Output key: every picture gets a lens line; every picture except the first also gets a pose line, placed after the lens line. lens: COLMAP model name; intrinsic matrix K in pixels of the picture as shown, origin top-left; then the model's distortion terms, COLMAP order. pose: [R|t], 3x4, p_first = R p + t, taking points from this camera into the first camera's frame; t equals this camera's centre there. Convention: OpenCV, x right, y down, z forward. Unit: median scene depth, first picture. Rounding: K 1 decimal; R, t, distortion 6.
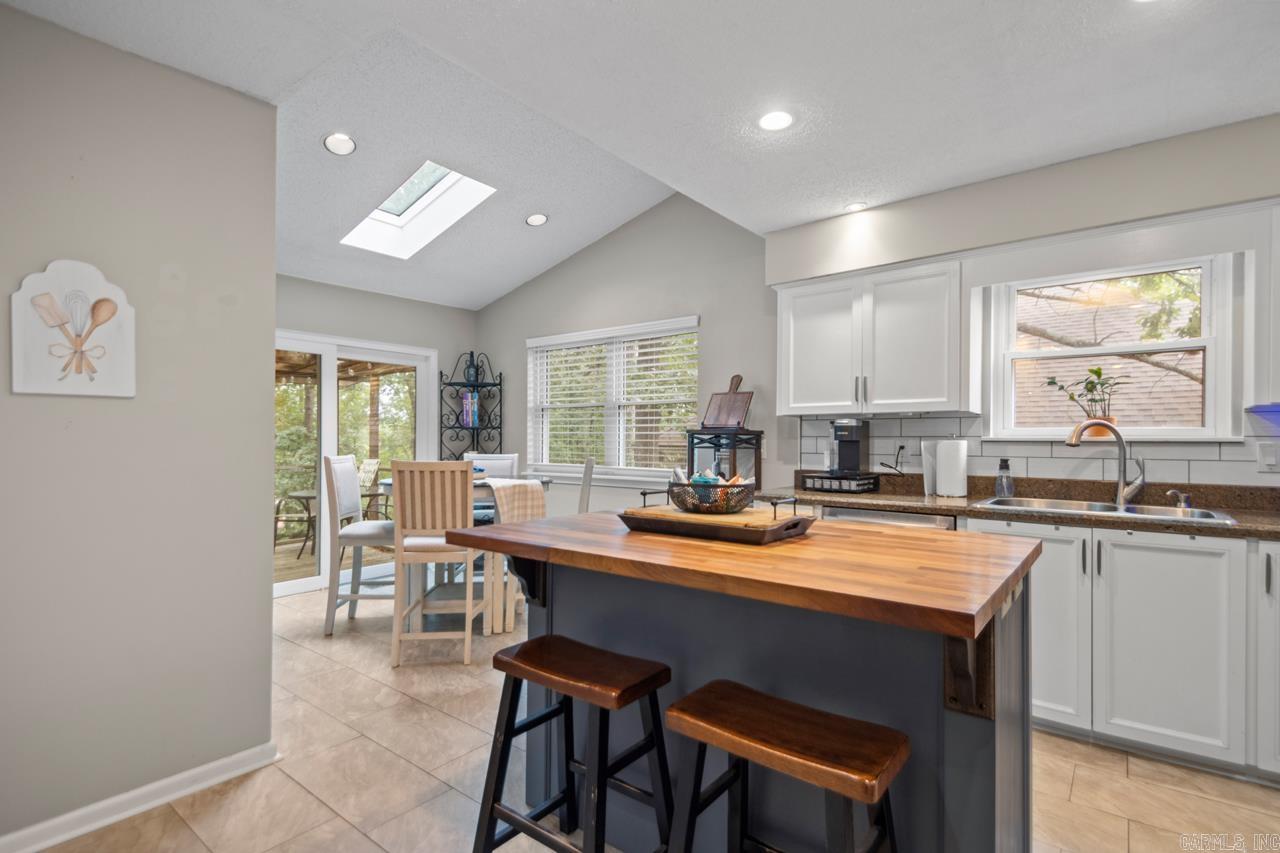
lens RADIAL K [[585.9, 0, 659.2], [0, 585.9, 425.4], [0, 0, 1]] dist [0.028451, -0.013252]
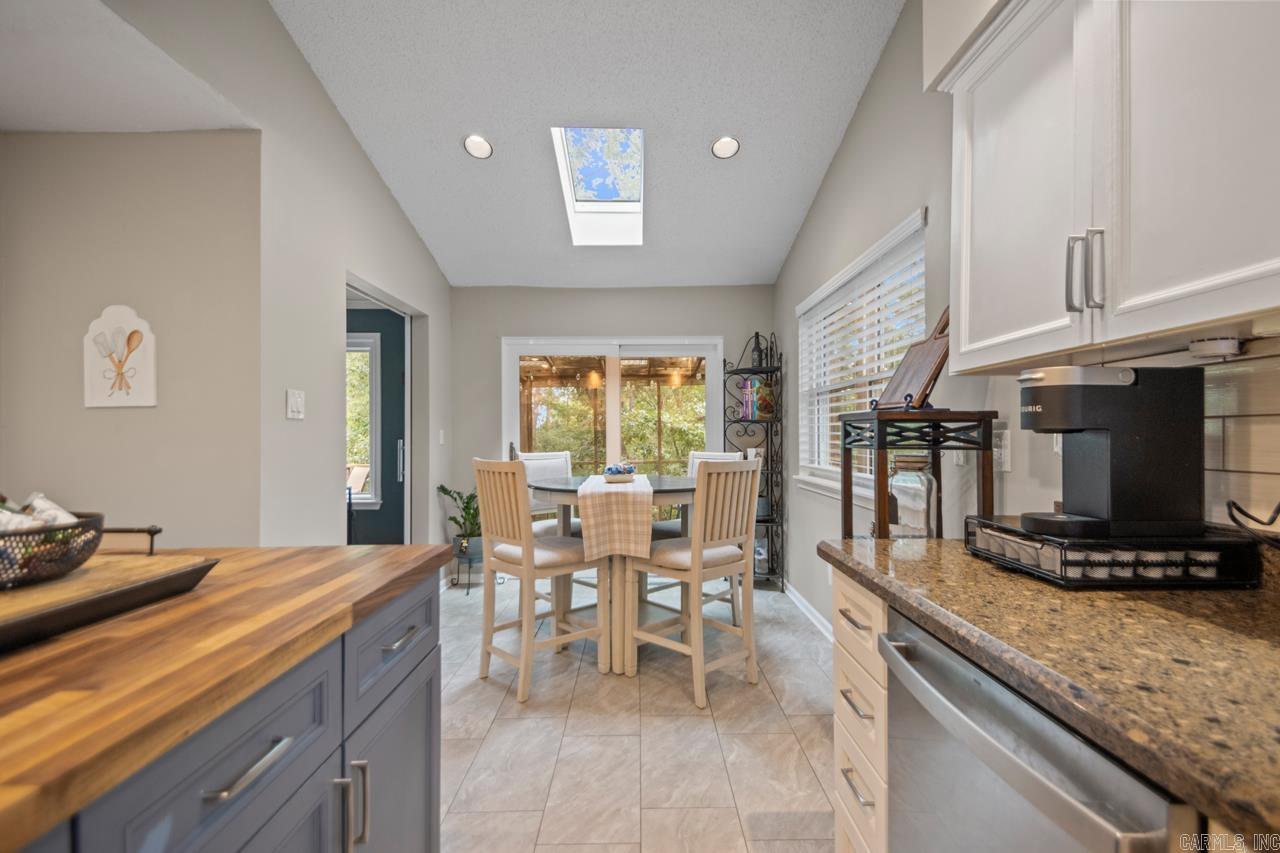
lens RADIAL K [[585.9, 0, 659.2], [0, 585.9, 425.4], [0, 0, 1]] dist [0.028451, -0.013252]
pose [[0.637899, -0.022575, -0.769789, 0.403186], [0.029921, 0.999542, -0.004518, 0.016412], [0.769539, -0.020151, 0.638282, 0.545100]]
